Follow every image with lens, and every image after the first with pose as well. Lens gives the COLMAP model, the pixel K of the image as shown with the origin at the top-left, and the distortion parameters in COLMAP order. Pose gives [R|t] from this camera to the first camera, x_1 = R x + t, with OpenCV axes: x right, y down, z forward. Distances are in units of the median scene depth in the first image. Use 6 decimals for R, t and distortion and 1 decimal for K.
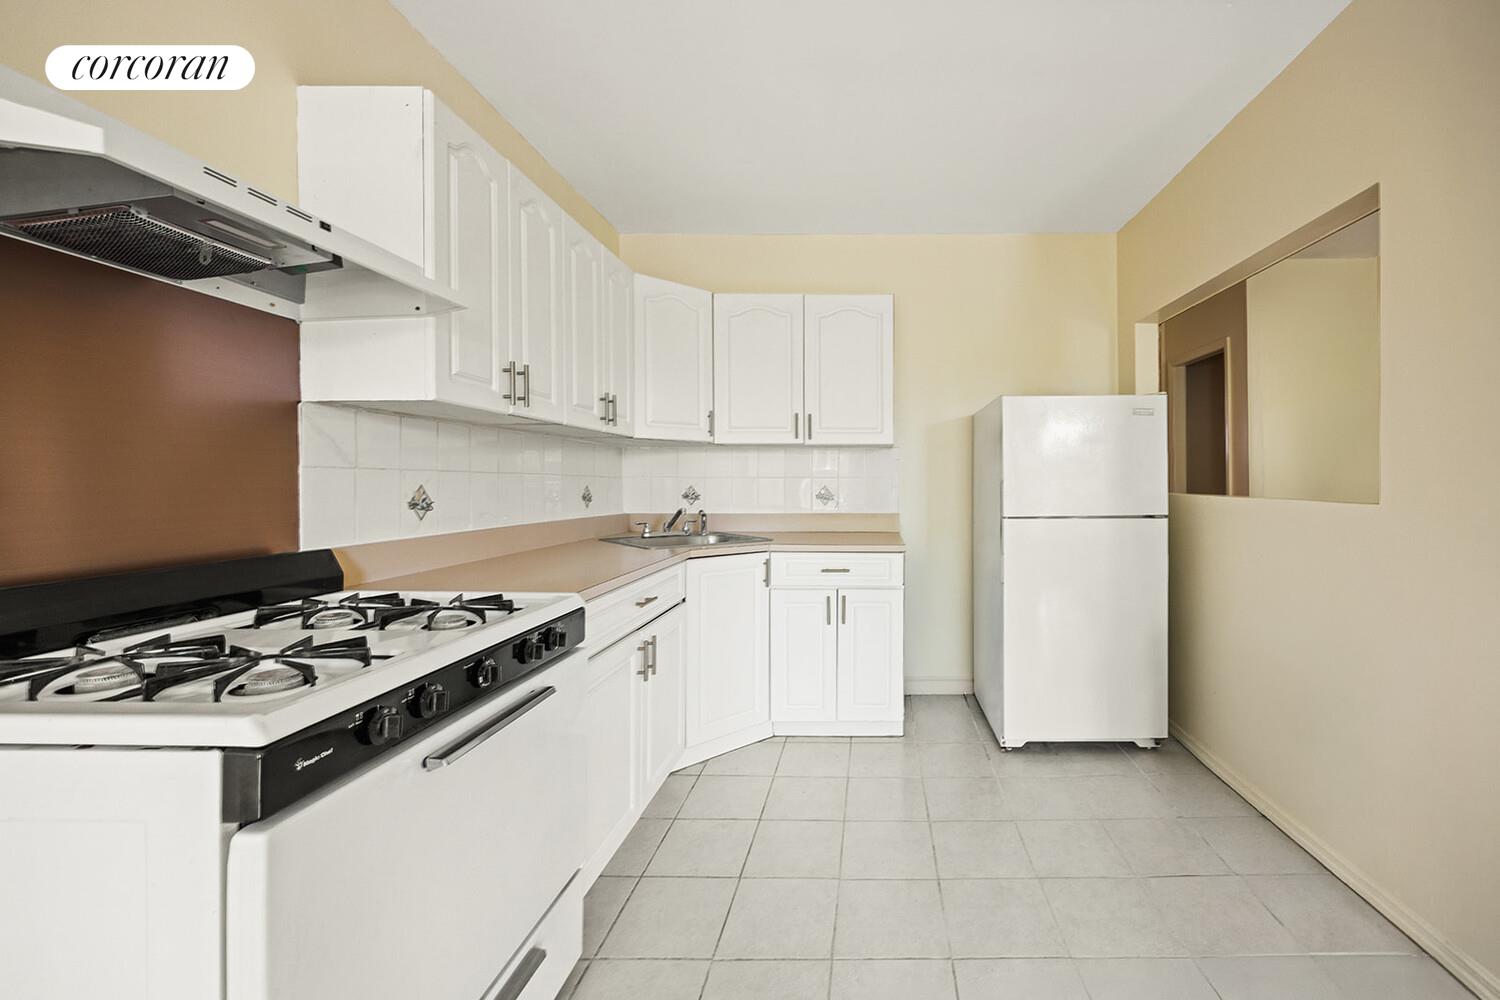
lens RADIAL K [[469.2, 0, 750.8], [0, 469.2, 480.0], [0, 0, 1]] dist [-0.001037, 0.000018]
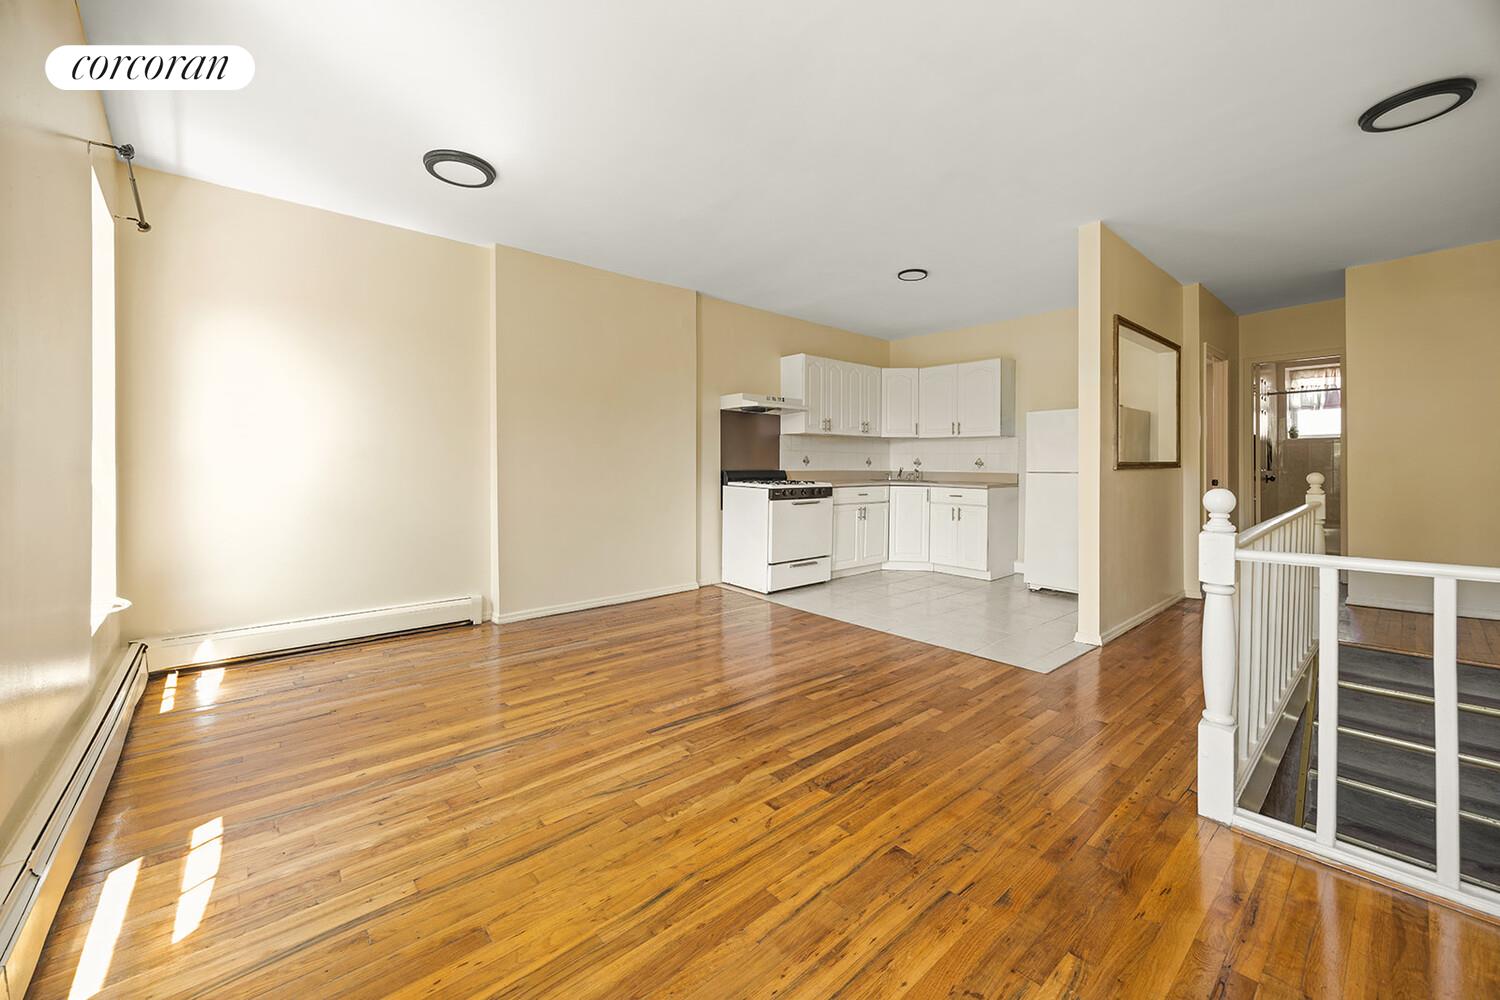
lens RADIAL K [[586.7, 0, 738.0], [0, 586.7, 483.6], [0, 0, 1]] dist [-0.001779, 0.000400]
pose [[0.643936, 0.031416, -0.764434, 1.599100], [-0.011206, 0.999437, 0.031634, 0.061347], [0.764997, -0.011804, 0.643926, -1.515252]]
